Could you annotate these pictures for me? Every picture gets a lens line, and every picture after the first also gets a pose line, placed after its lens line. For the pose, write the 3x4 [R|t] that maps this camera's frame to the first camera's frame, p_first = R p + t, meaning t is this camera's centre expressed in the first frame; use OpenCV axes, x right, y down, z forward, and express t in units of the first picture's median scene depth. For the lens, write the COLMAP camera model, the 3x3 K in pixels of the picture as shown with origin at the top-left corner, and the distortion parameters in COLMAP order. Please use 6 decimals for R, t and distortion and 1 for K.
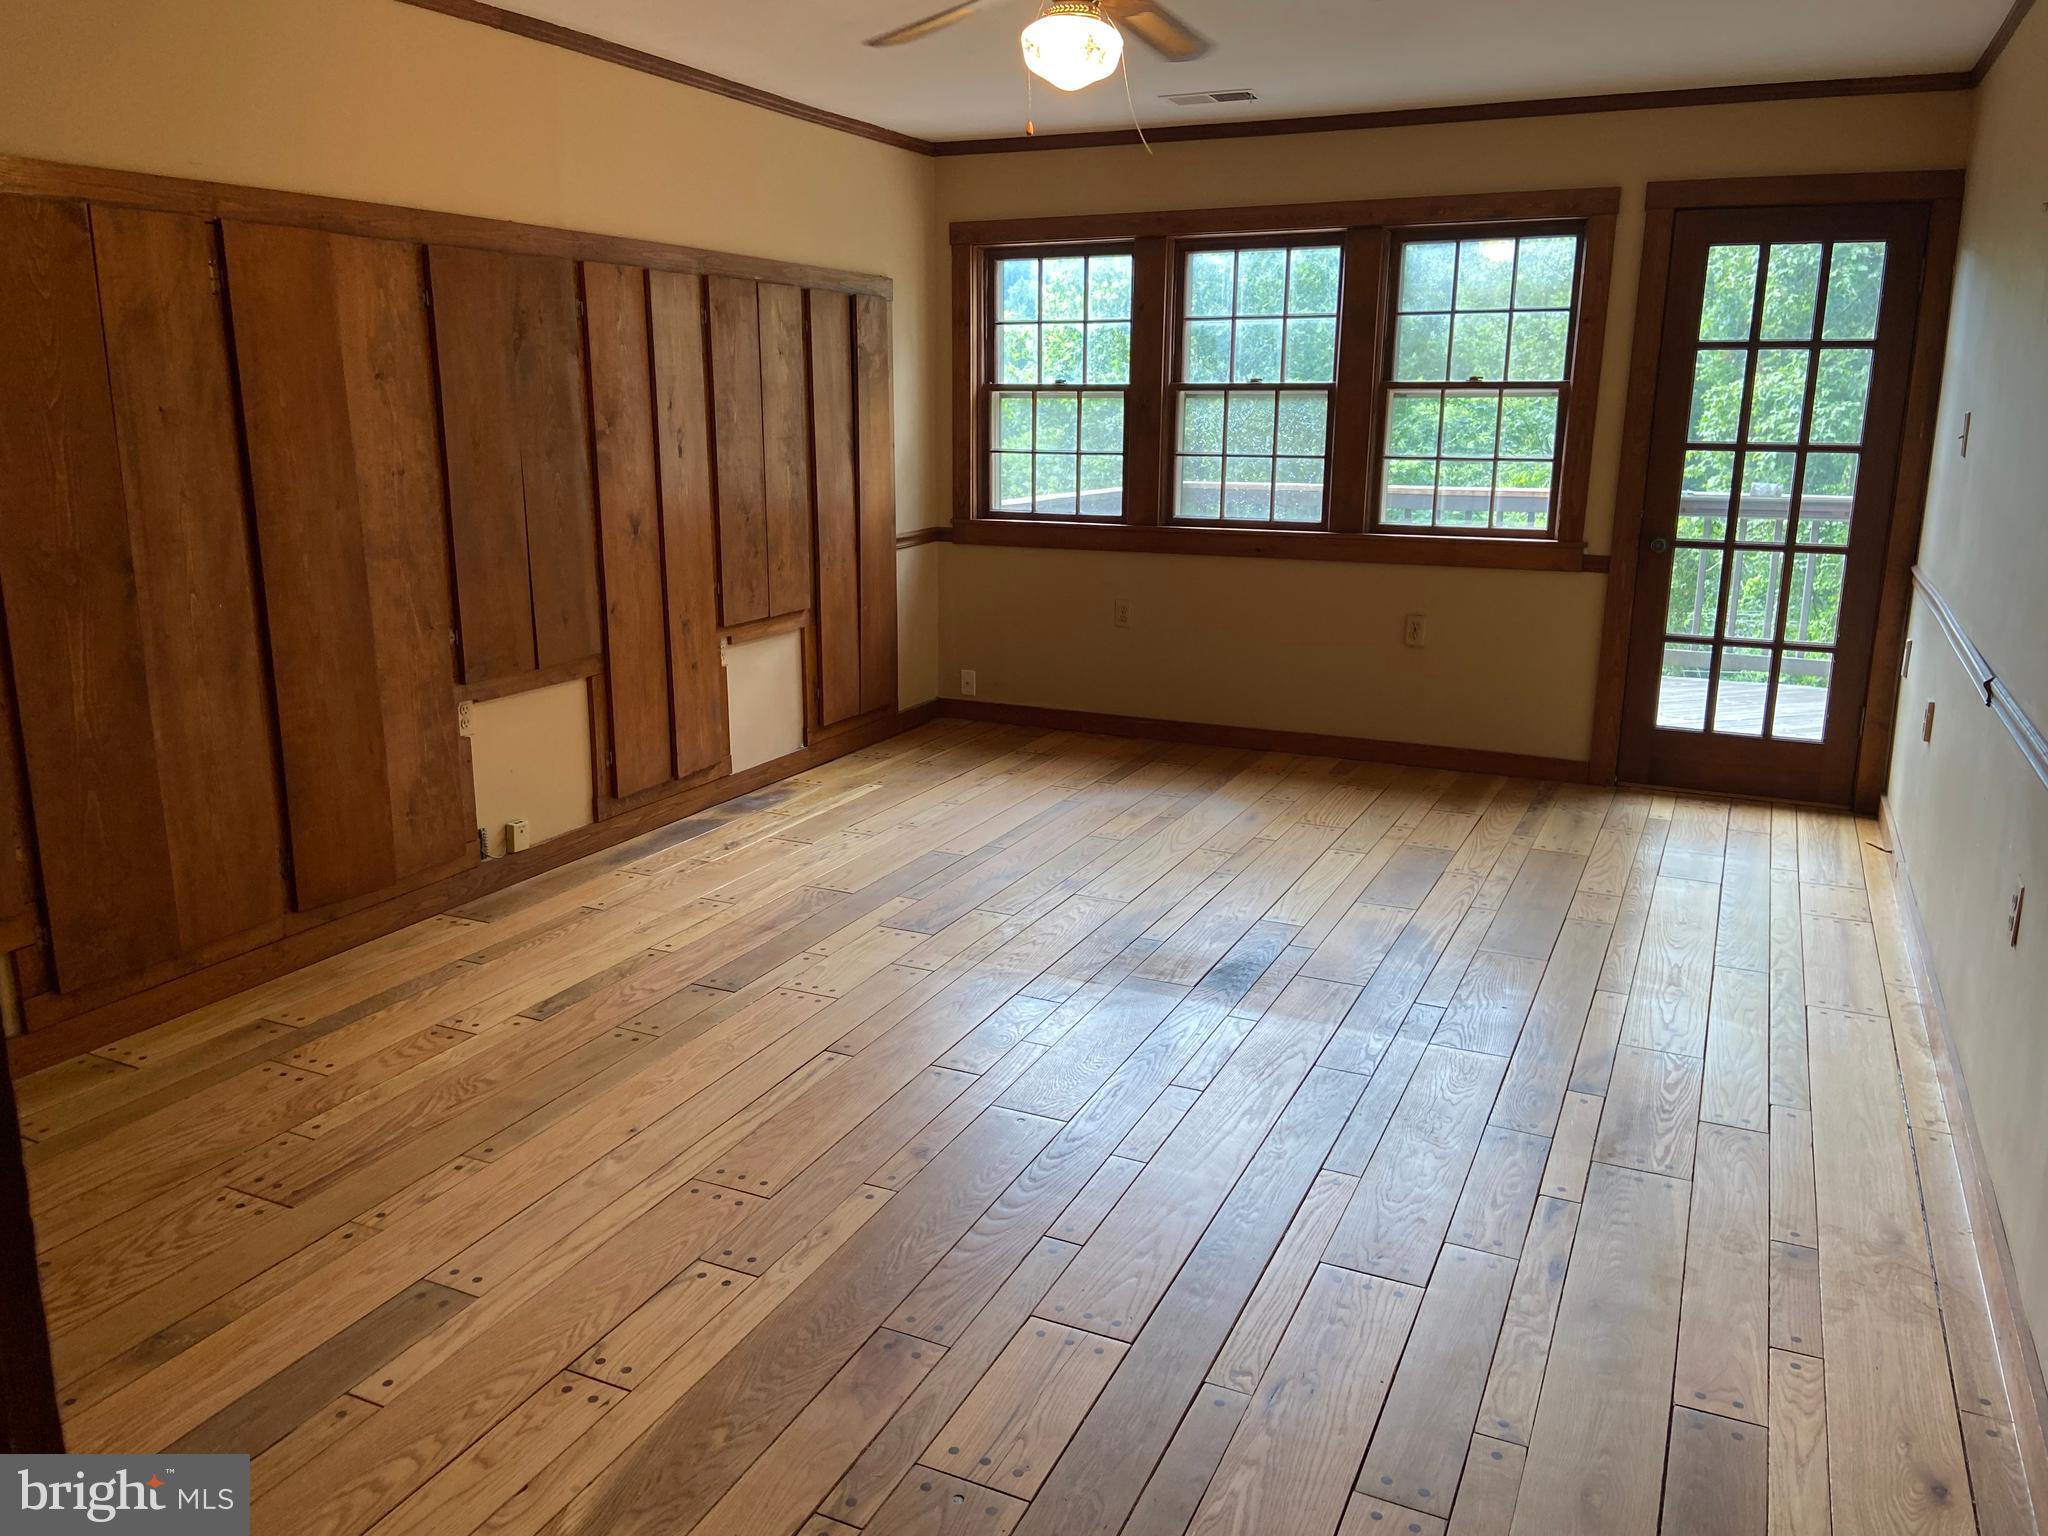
lens RADIAL K [[1505.2, 0, 1024.0], [0, 1505.2, 768.0], [0, 0, 1]] dist [-0.002376, -0.042203]
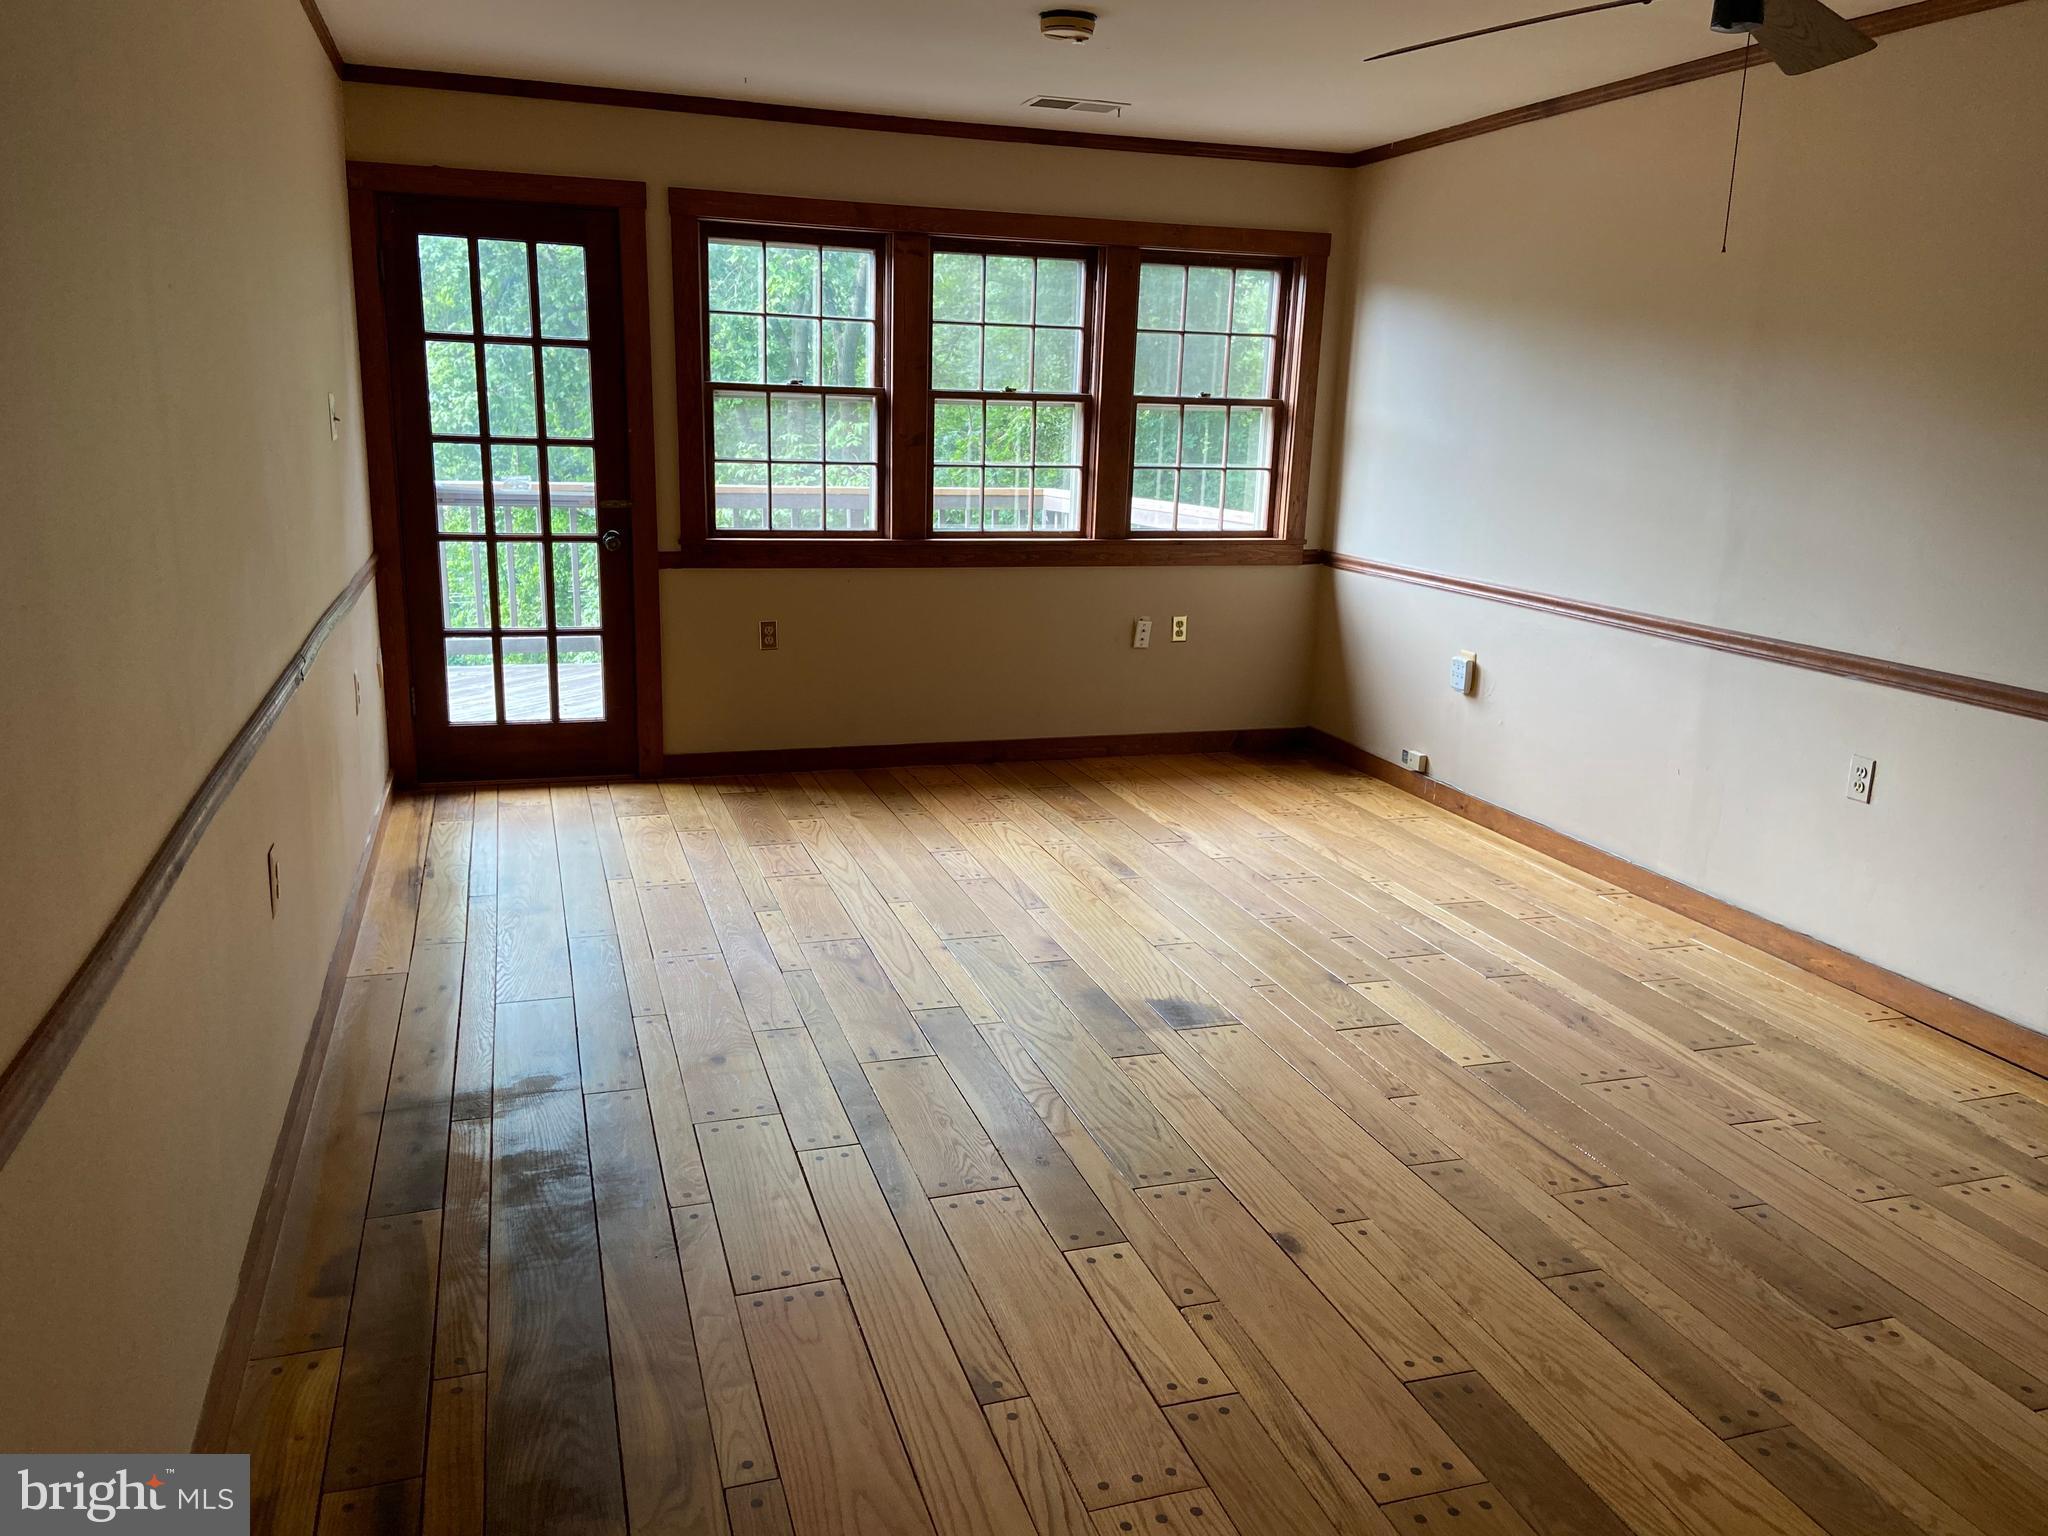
lens RADIAL K [[1535.0, 0, 1014.8], [0, 1535.0, 748.7], [0, 0, 1]] dist [0.120018, -0.161468]
pose [[0.723833, -0.127535, 0.678086, -0.554474], [0.137556, 0.989714, 0.039309, -0.060526], [-0.676124, 0.064821, 0.733931, 0.253742]]
